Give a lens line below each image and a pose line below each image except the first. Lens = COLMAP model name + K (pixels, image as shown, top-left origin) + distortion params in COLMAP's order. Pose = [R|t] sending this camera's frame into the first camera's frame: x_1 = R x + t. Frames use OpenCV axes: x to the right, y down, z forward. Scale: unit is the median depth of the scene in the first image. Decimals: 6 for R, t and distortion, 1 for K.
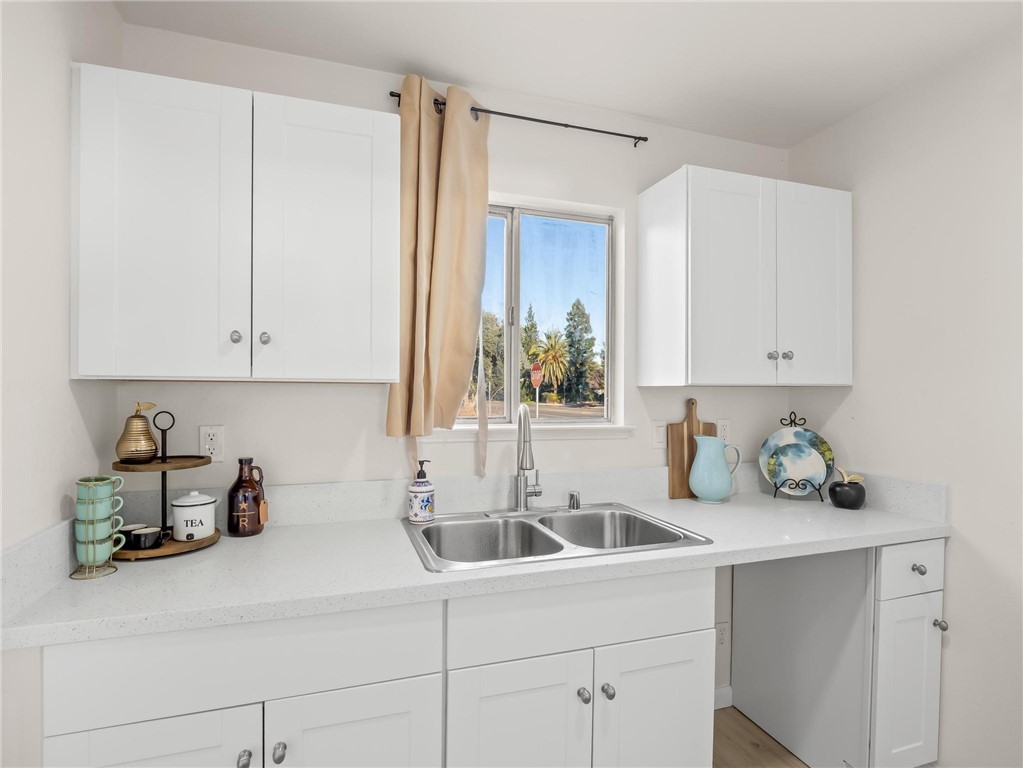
lens RADIAL K [[524.7, 0, 501.4], [0, 524.7, 392.5], [0, 0, 1]] dist [-0.010112, -0.000592]
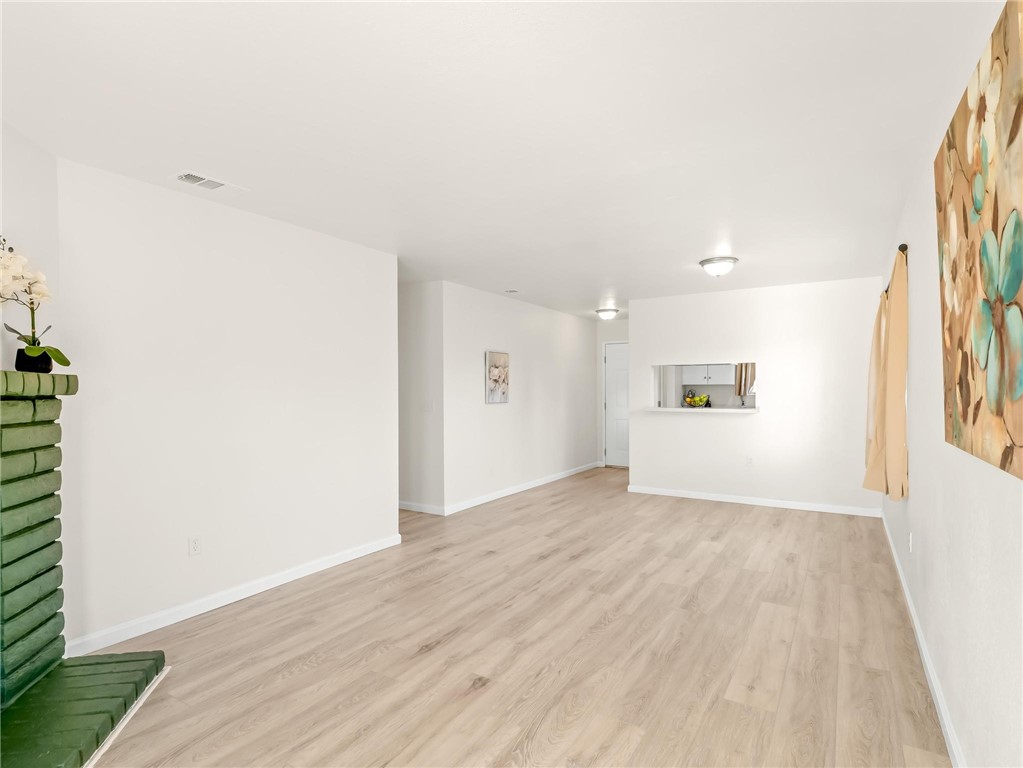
lens RADIAL K [[546.2, 0, 505.3], [0, 546.2, 395.1], [0, 0, 1]] dist [-0.000713, -0.000386]
pose [[0.629111, 0.001951, -0.777313, 1.981613], [0.006102, 0.999954, 0.007448, 0.020034], [0.777292, -0.009428, 0.629070, -3.200335]]
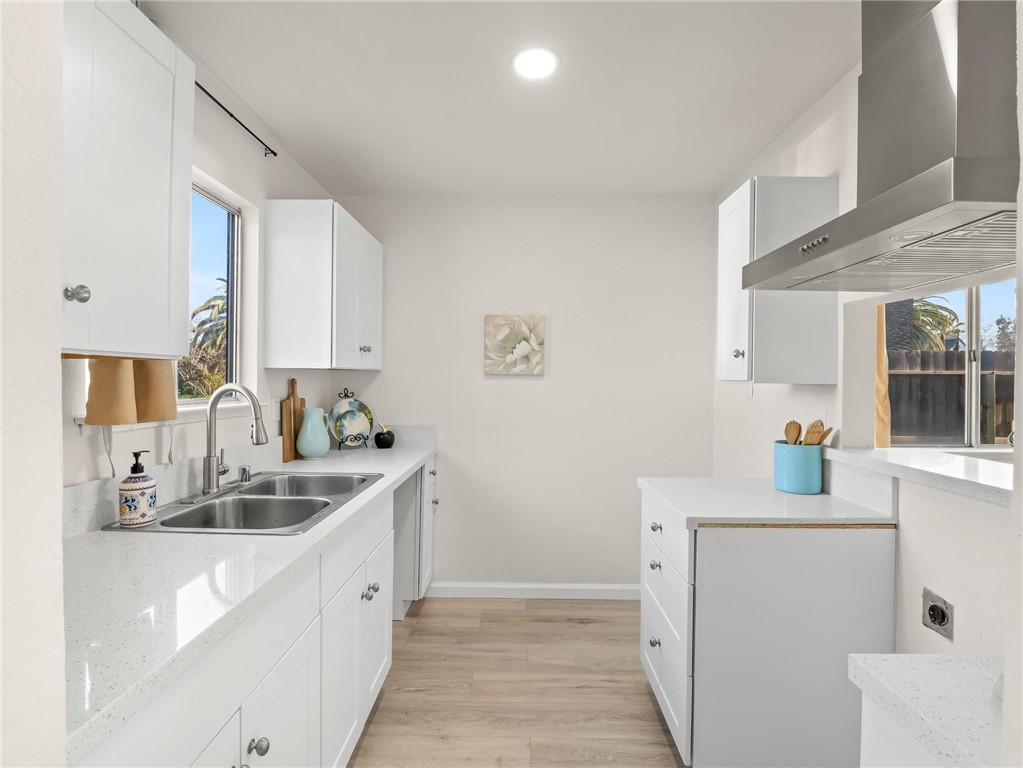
lens RADIAL K [[493.5, 0, 511.5], [0, 493.5, 384.0], [0, 0, 1]] dist [-0.001540, -0.000347]
pose [[0.337772, -0.011989, 0.941151, -0.580562], [-0.006033, 0.999871, 0.014902, 0.003810], [-0.941208, -0.010712, 0.337656, 0.136569]]
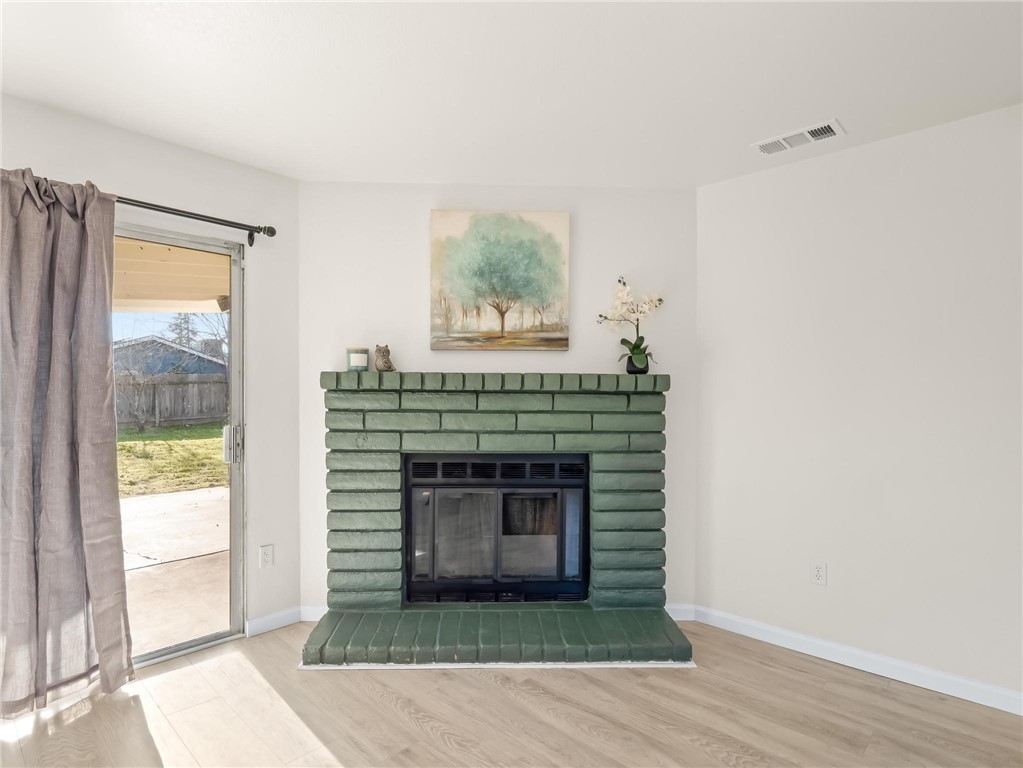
lens RADIAL K [[546.2, 0, 505.3], [0, 546.2, 395.1], [0, 0, 1]] dist [-0.000713, -0.000386]
pose [[-0.881714, -0.003655, -0.471770, 1.471037], [-0.008384, 0.999933, 0.007921, 0.024550], [0.471710, 0.010940, -0.881686, -2.064042]]
